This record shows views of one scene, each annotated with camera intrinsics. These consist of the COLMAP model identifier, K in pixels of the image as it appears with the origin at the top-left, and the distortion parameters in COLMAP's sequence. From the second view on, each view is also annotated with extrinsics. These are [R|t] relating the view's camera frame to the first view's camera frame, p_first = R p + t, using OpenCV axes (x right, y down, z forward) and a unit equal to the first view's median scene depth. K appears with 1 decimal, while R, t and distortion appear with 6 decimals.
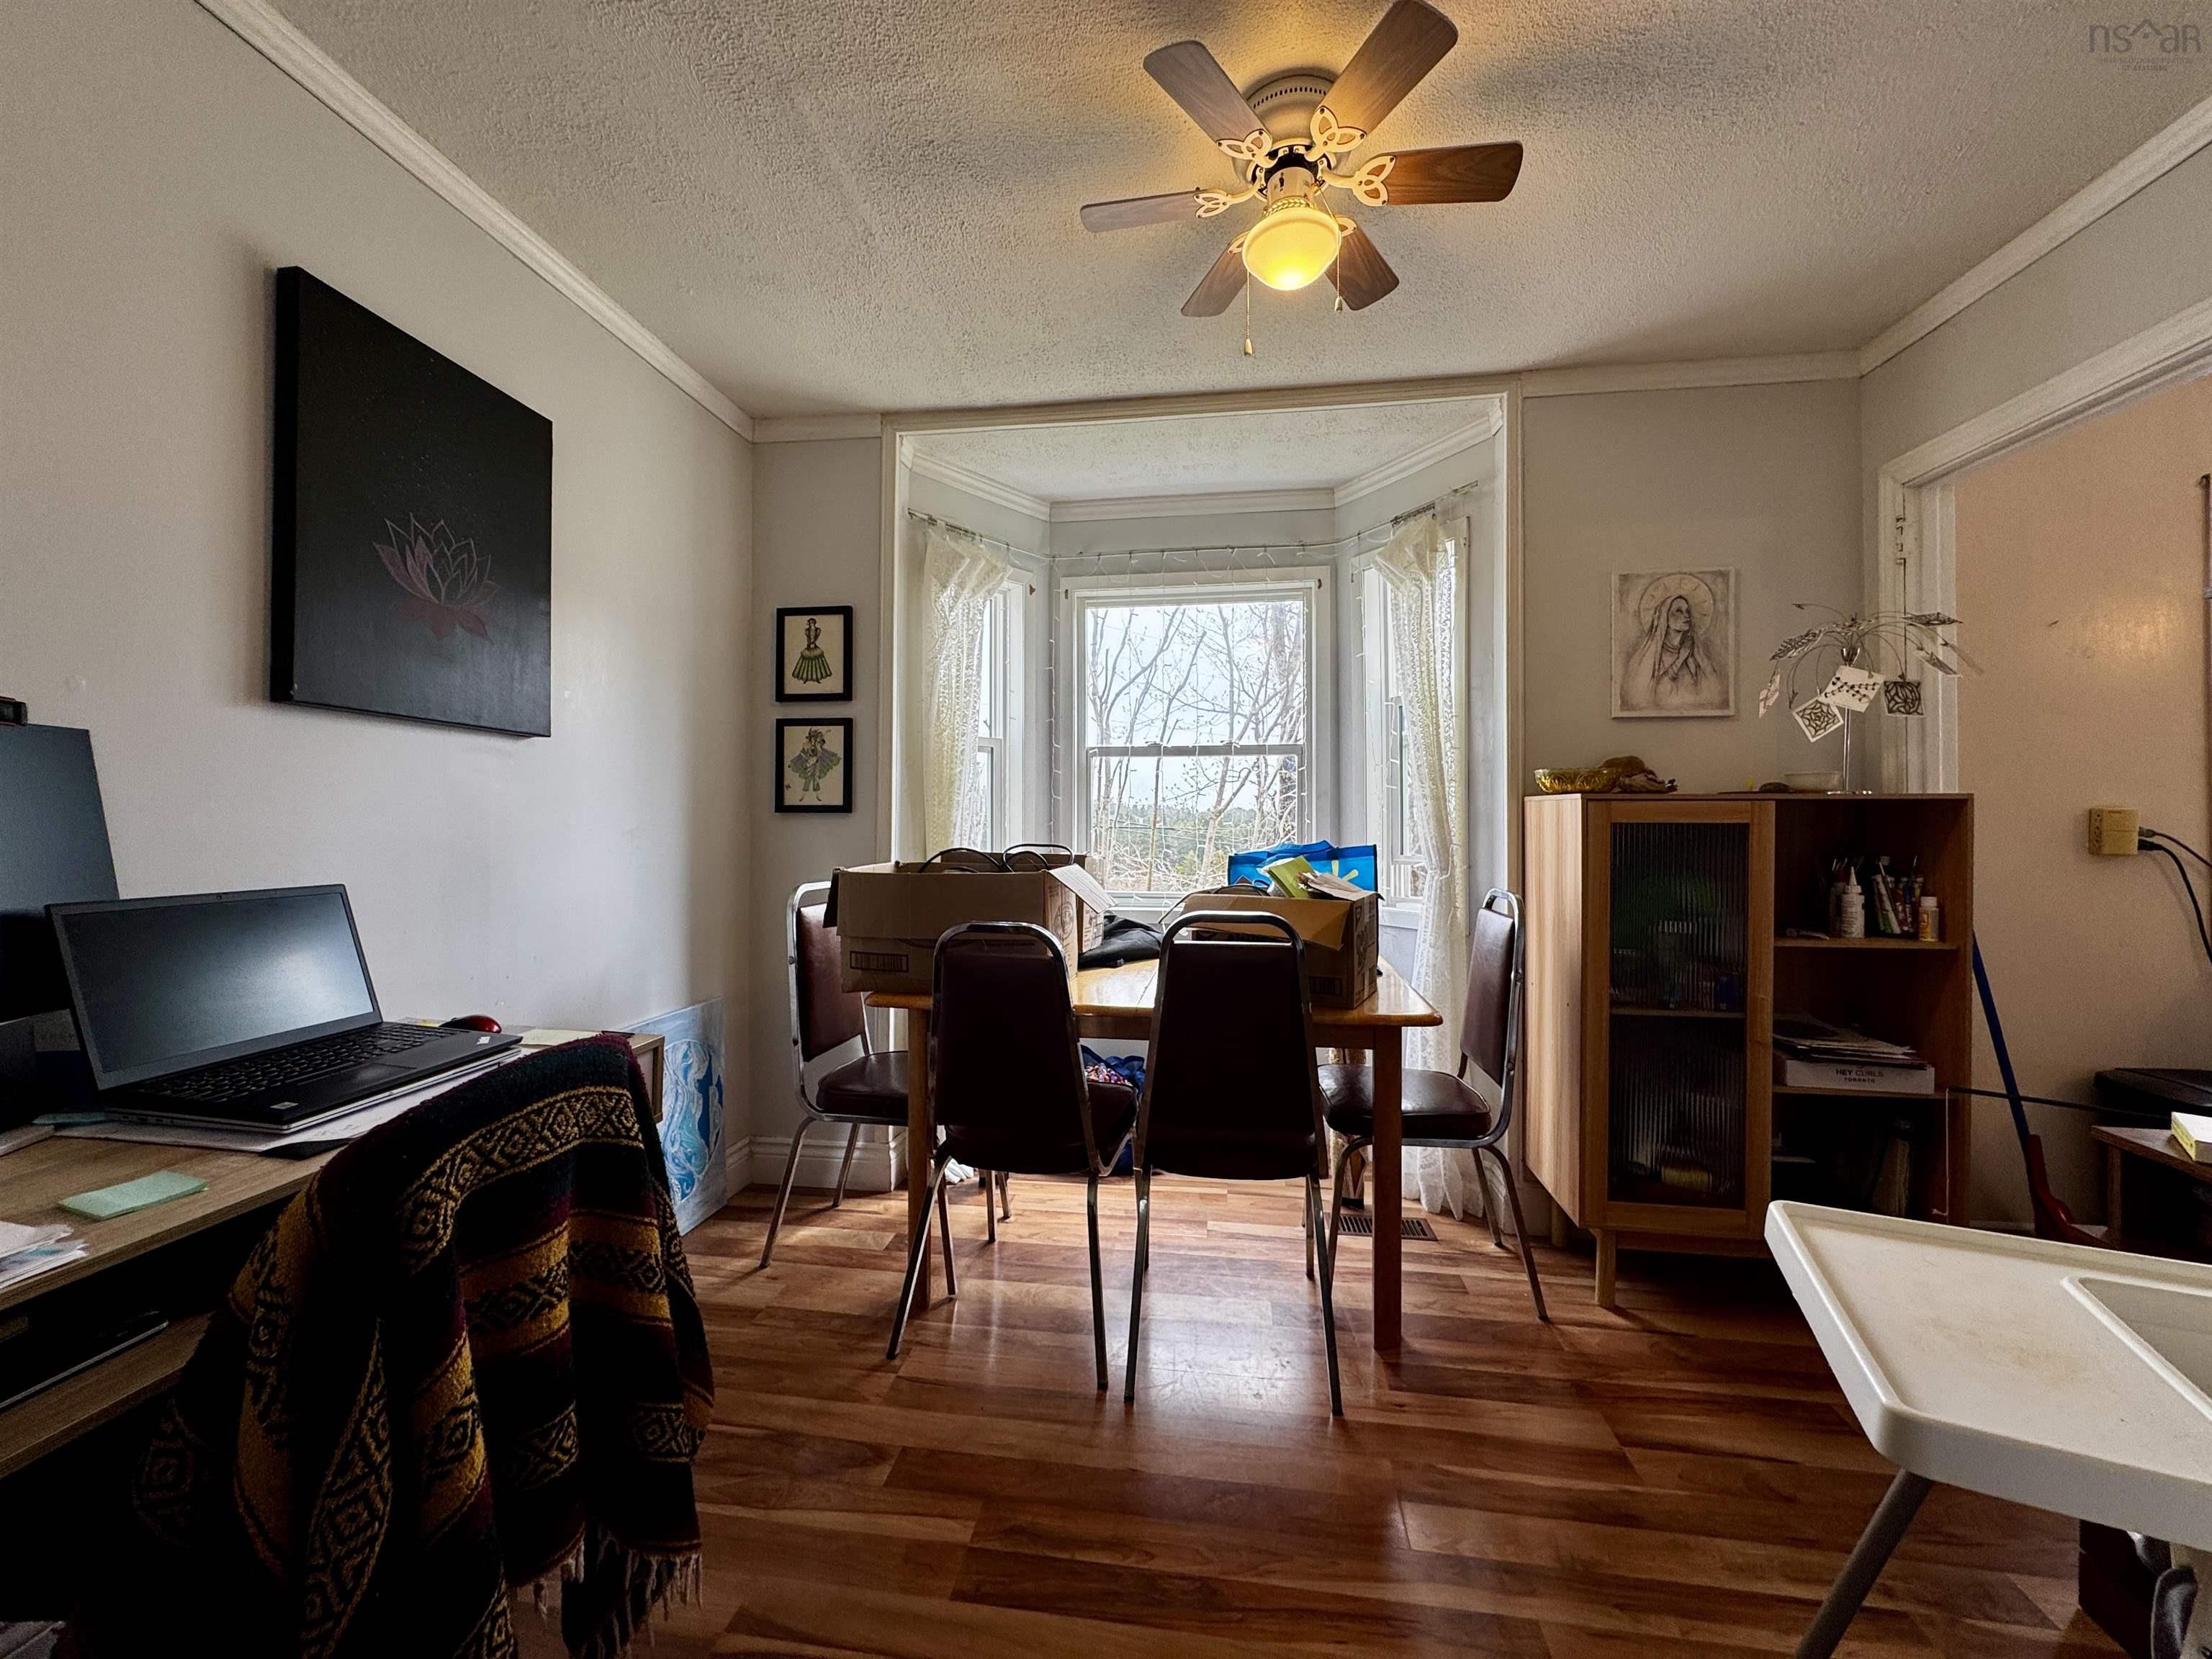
lens RADIAL K [[889.3, 0, 1103.6], [0, 889.3, 827.0], [0, 0, 1]] dist [-0.002252, 0.000192]
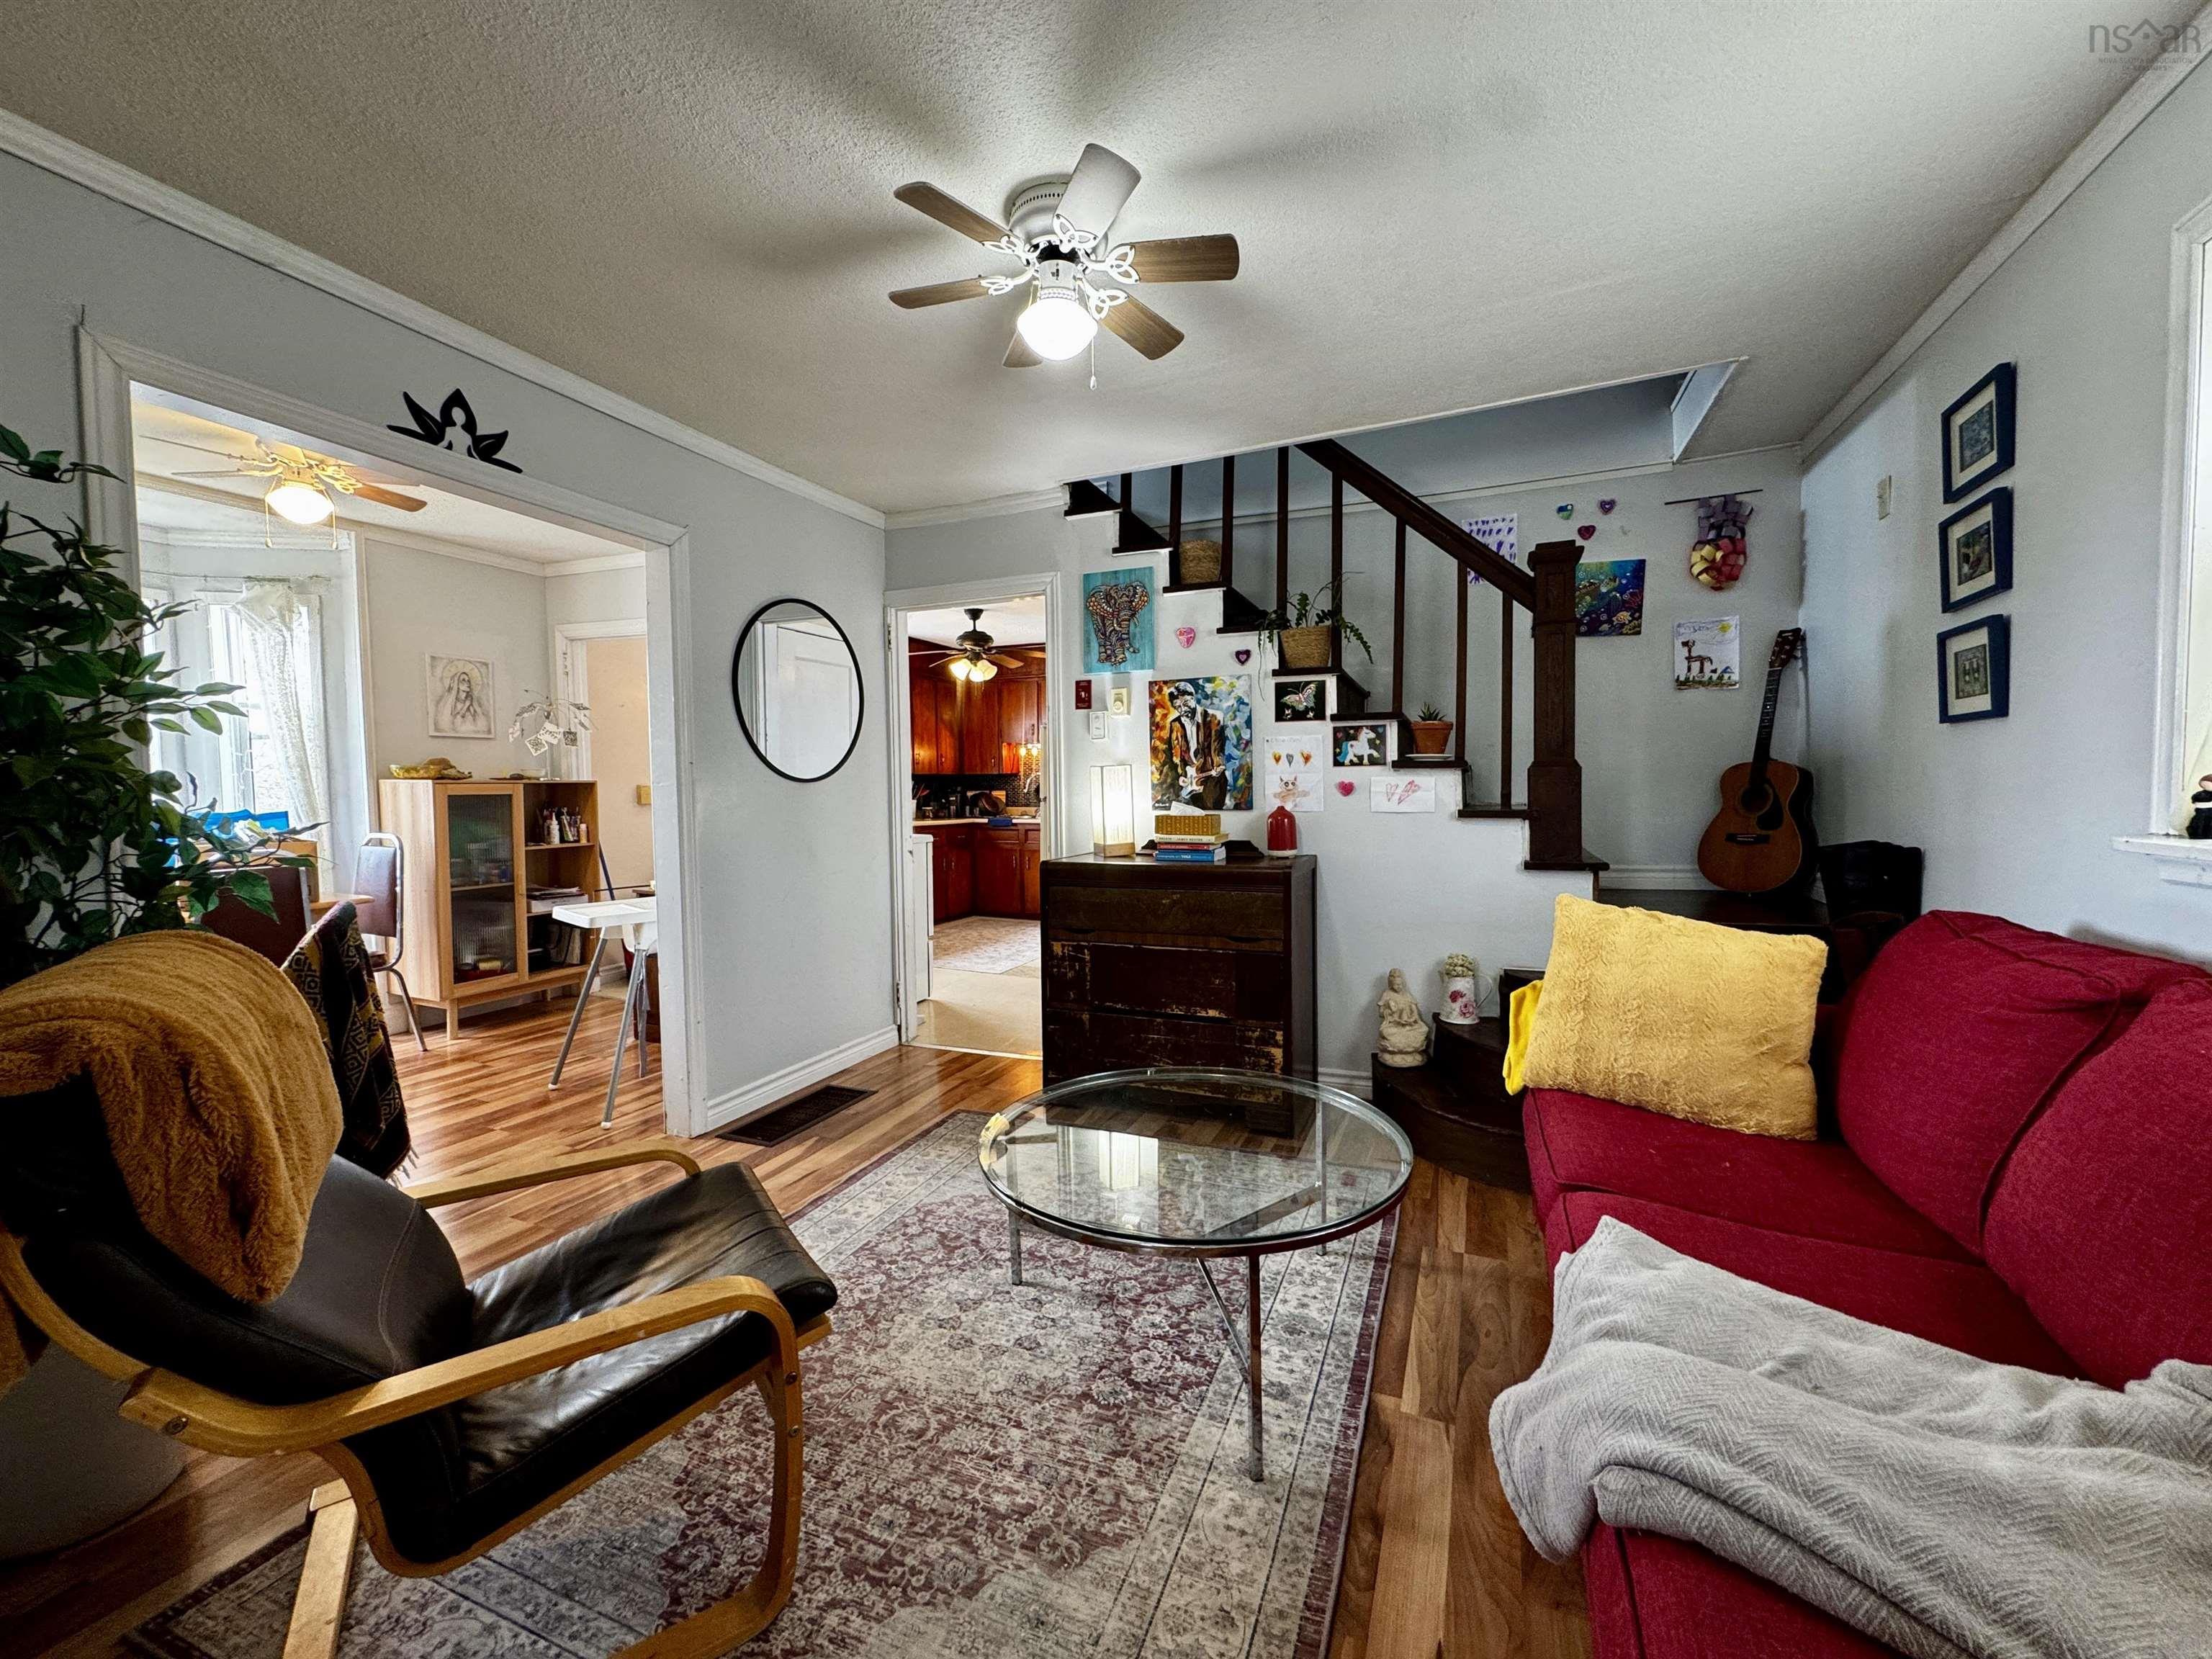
lens RADIAL K [[889.3, 0, 1104.6], [0, 889.3, 824.0], [0, 0, 1]] dist [-0.002252, 0.000192]
pose [[0.267385, -0.048153, 0.962386, -0.850298], [0.007035, 0.998822, 0.048021, -0.022528], [-0.963564, -0.006070, 0.267409, -0.846463]]
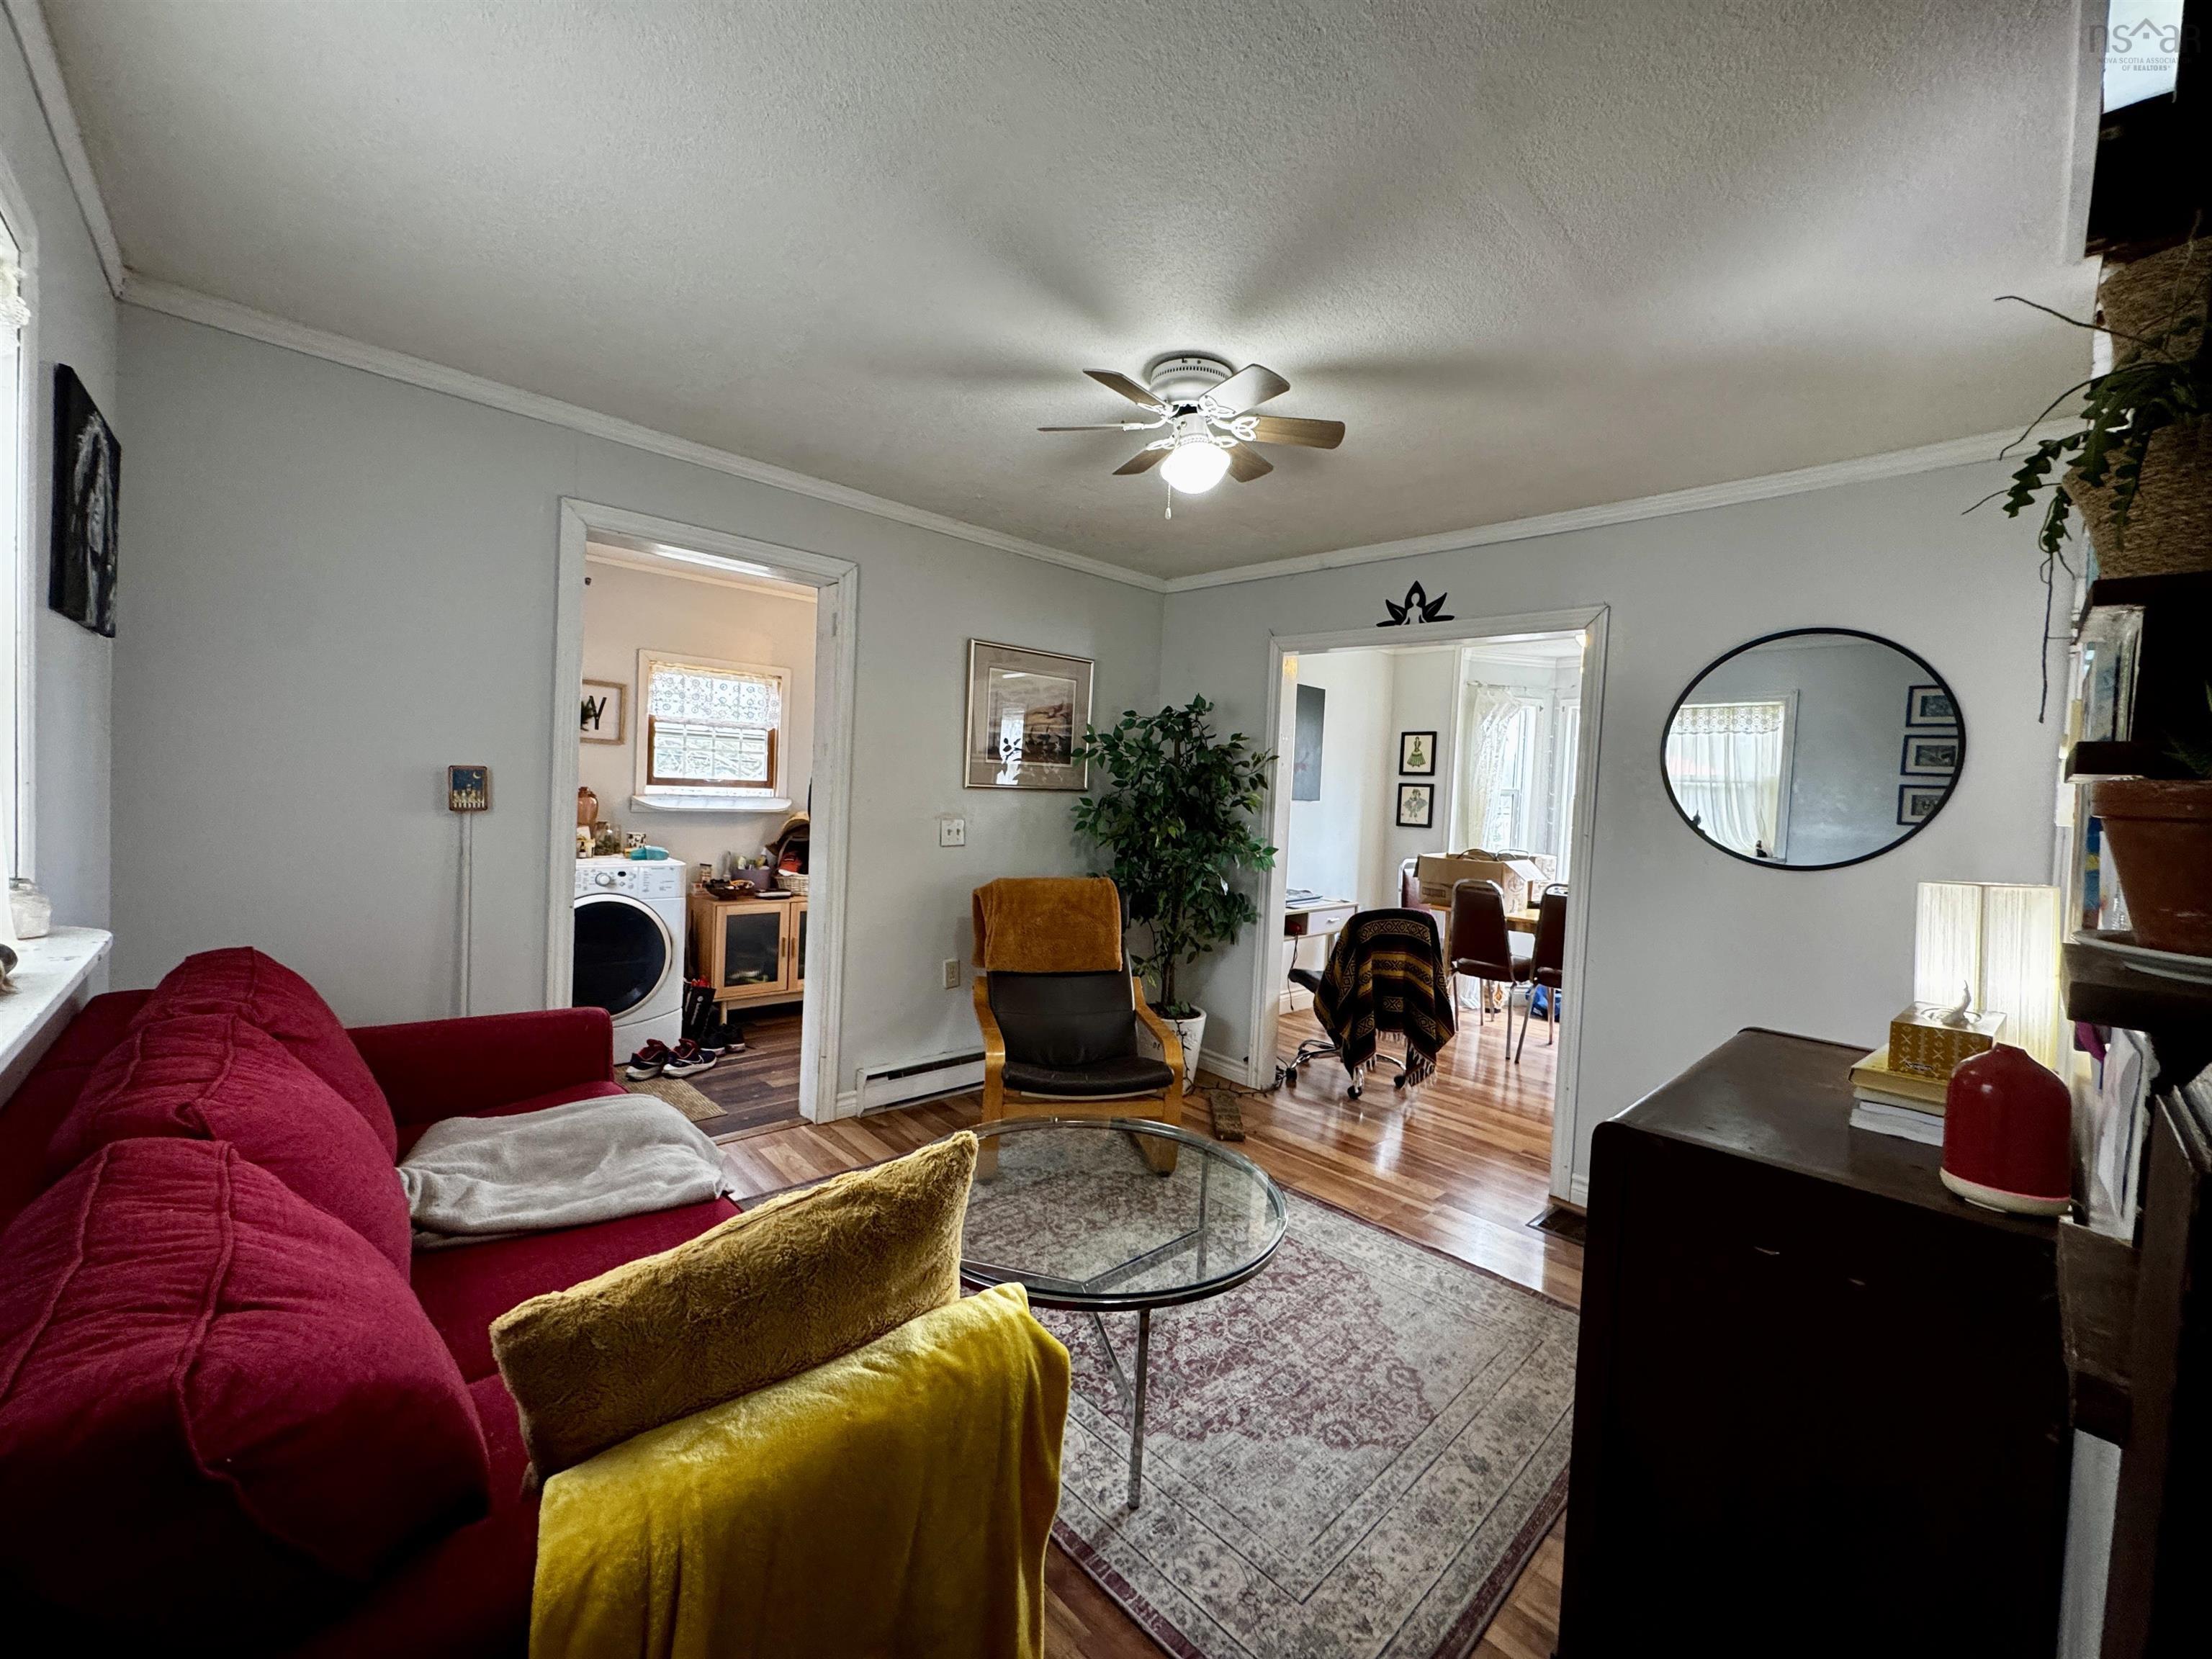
lens RADIAL K [[889.3, 0, 1108.2], [0, 889.3, 820.9], [0, 0, 1]] dist [-0.002252, 0.000192]
pose [[0.778270, 0.054000, -0.625603, 0.547107], [-0.040467, 0.998538, 0.035849, -0.095371], [0.626624, -0.002584, 0.779317, -1.406393]]
